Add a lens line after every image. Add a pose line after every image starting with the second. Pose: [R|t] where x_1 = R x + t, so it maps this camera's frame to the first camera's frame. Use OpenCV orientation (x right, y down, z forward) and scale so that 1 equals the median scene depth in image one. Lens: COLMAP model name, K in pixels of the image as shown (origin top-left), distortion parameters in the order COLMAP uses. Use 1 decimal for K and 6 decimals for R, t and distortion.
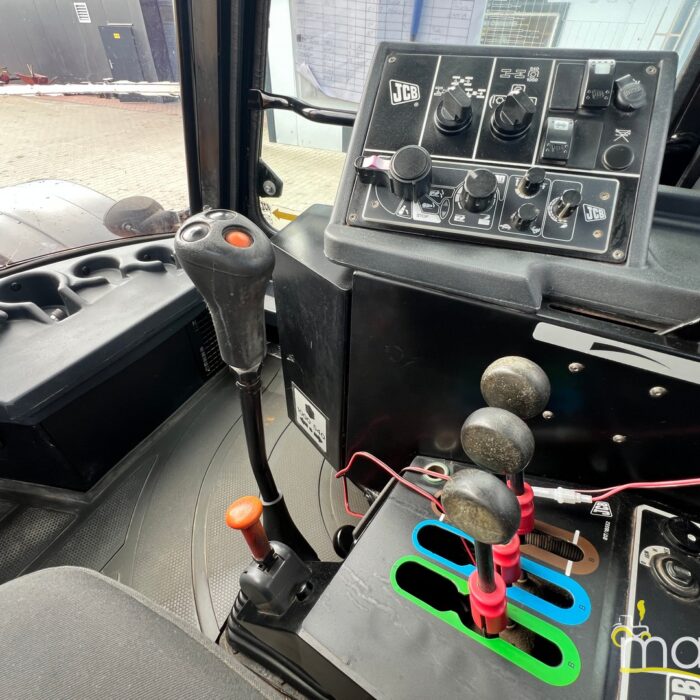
lens RADIAL K [[377.0, 0, 350.0], [0, 377.0, 350.0], [0, 0, 1]] dist [-0.002199, -0.000652]
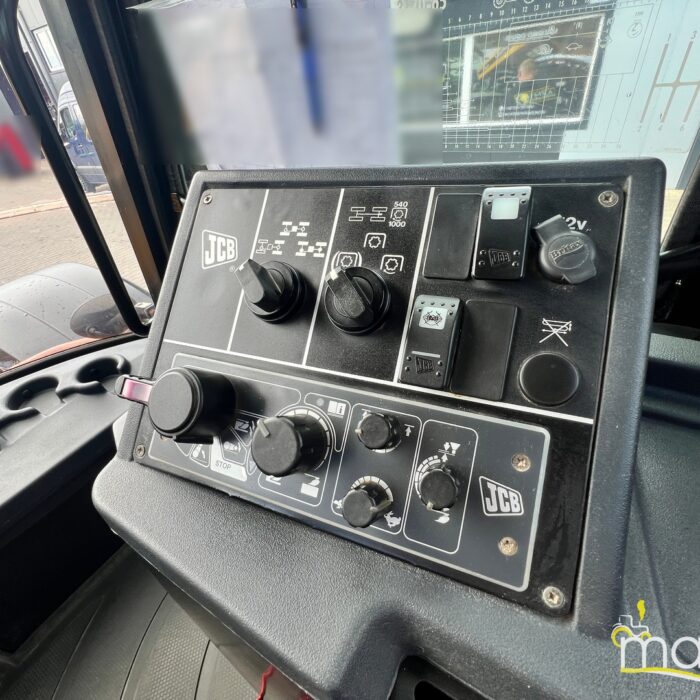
lens RADIAL K [[373.5, 0, 350.0], [0, 373.5, 350.0], [0, 0, 1]] dist [-0.002937, -0.000309]
pose [[0.987772, -0.050709, -0.147428, 0.500928], [0.042357, 0.997344, -0.059255, -0.506067], [0.150041, 0.052286, 0.987296, 0.441384]]
